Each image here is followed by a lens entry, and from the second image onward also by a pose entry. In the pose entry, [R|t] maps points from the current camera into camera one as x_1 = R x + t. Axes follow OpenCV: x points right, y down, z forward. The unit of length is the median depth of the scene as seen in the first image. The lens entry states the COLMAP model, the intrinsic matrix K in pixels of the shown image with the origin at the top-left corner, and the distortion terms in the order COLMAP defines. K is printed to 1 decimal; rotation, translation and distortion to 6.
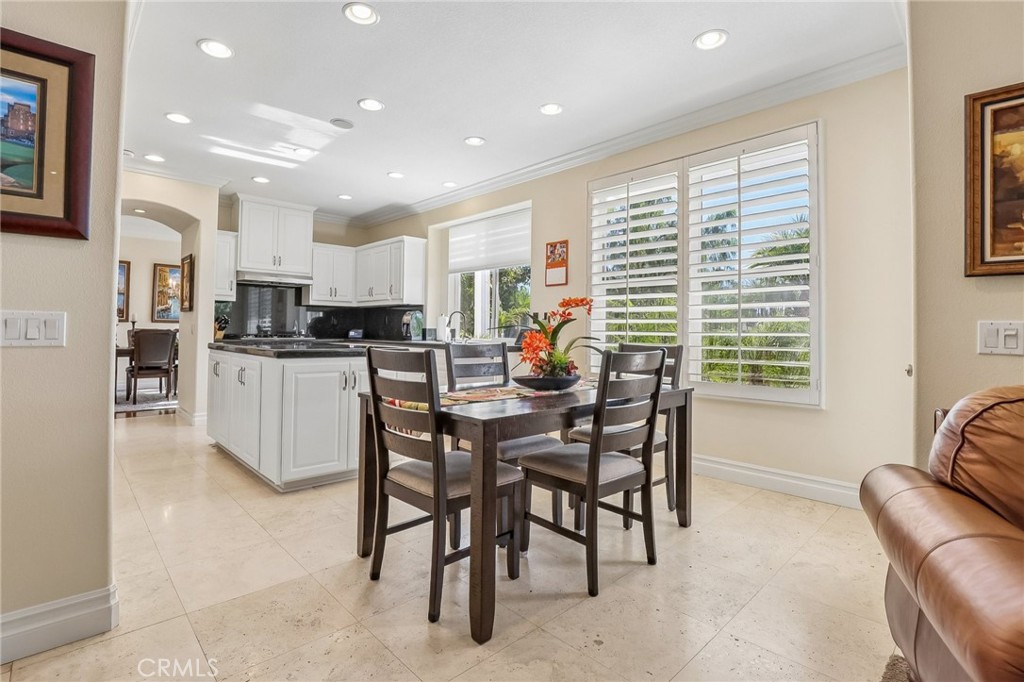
lens RADIAL K [[497.5, 0, 518.3], [0, 497.5, 319.6], [0, 0, 1]] dist [-0.027594, 0.000233]
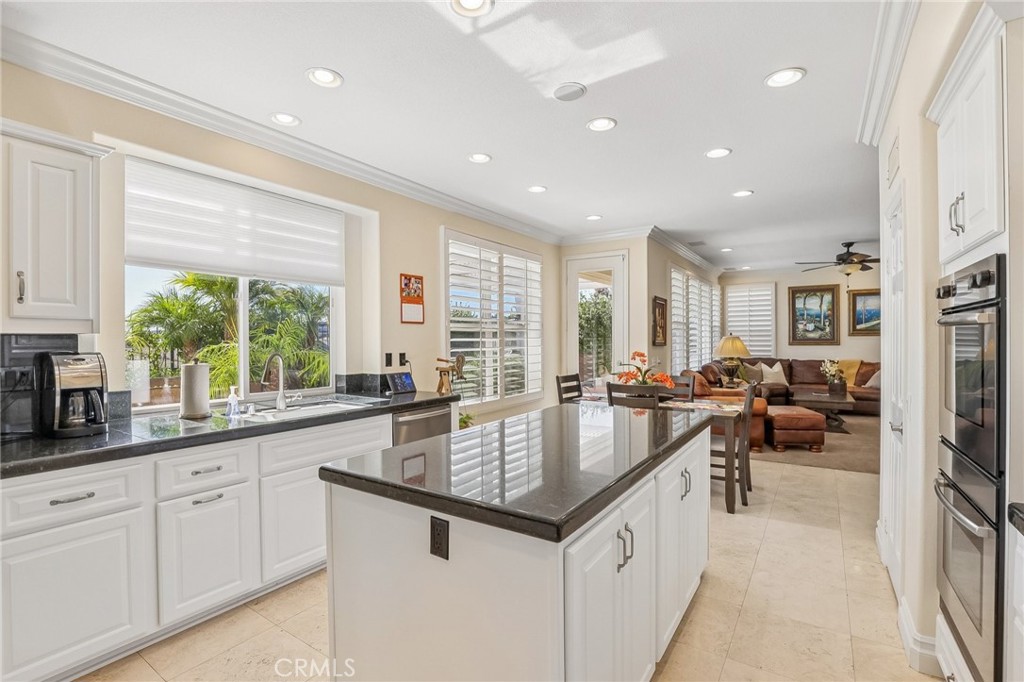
lens RADIAL K [[463.0, 0, 537.1], [0, 463.0, 341.1], [0, 0, 1]] dist [-0.010812, -0.000068]
pose [[-0.229951, -0.018584, 0.973025, -0.793767], [-0.020351, 0.999691, 0.014284, -0.051833], [-0.972989, -0.016517, -0.230259, 0.960242]]
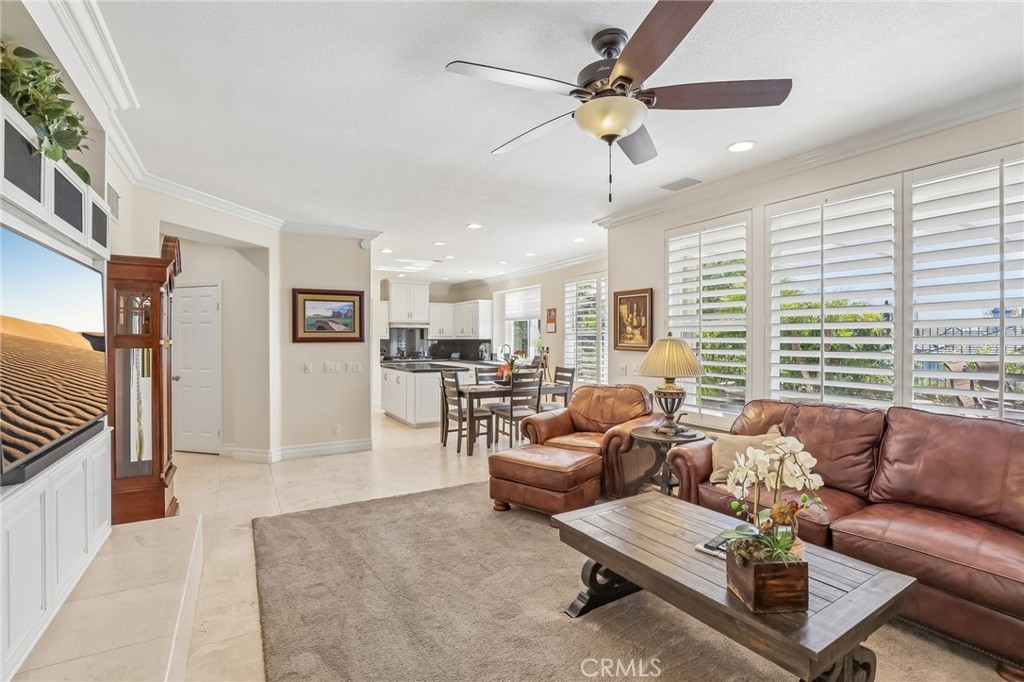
lens RADIAL K [[472.4, 0, 516.1], [0, 472.4, 339.3], [0, 0, 1]] dist [-0.037880, 0.007935]
pose [[0.973987, -0.012681, -0.226249, 0.326646], [0.017072, 0.999702, 0.017464, -0.072647], [0.225960, -0.020872, 0.973913, -0.697322]]
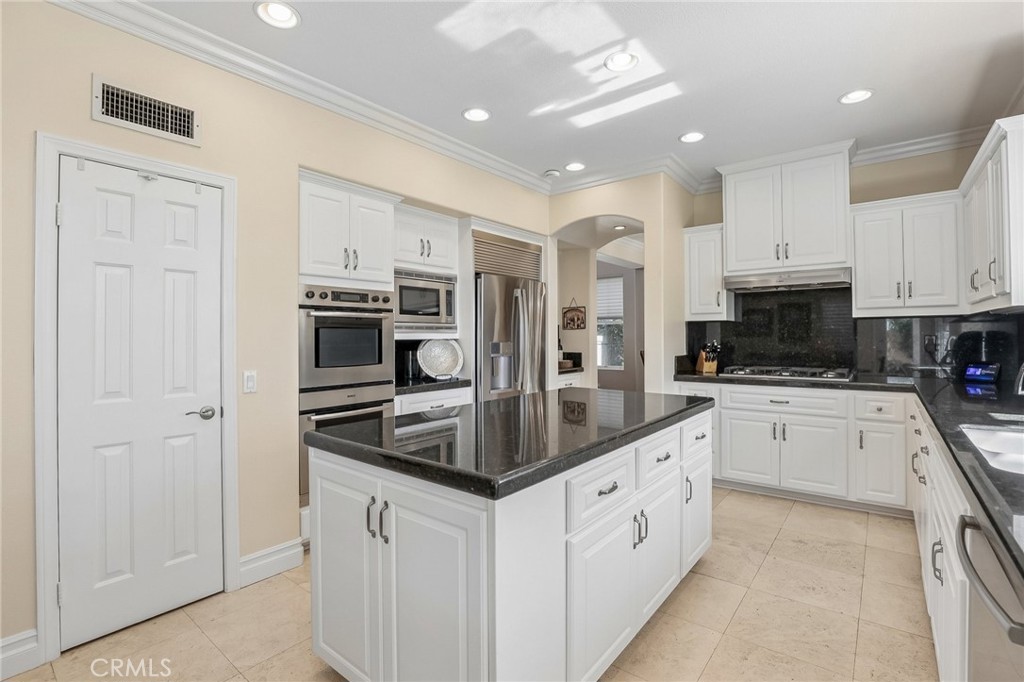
lens RADIAL K [[472.4, 0, 516.1], [0, 472.4, 339.3], [0, 0, 1]] dist [-0.037880, 0.007935]
pose [[0.139947, -0.009866, -0.990110, 0.062284], [0.030808, 0.999510, -0.005605, -0.019536], [0.989680, -0.029719, 0.140182, 0.743705]]
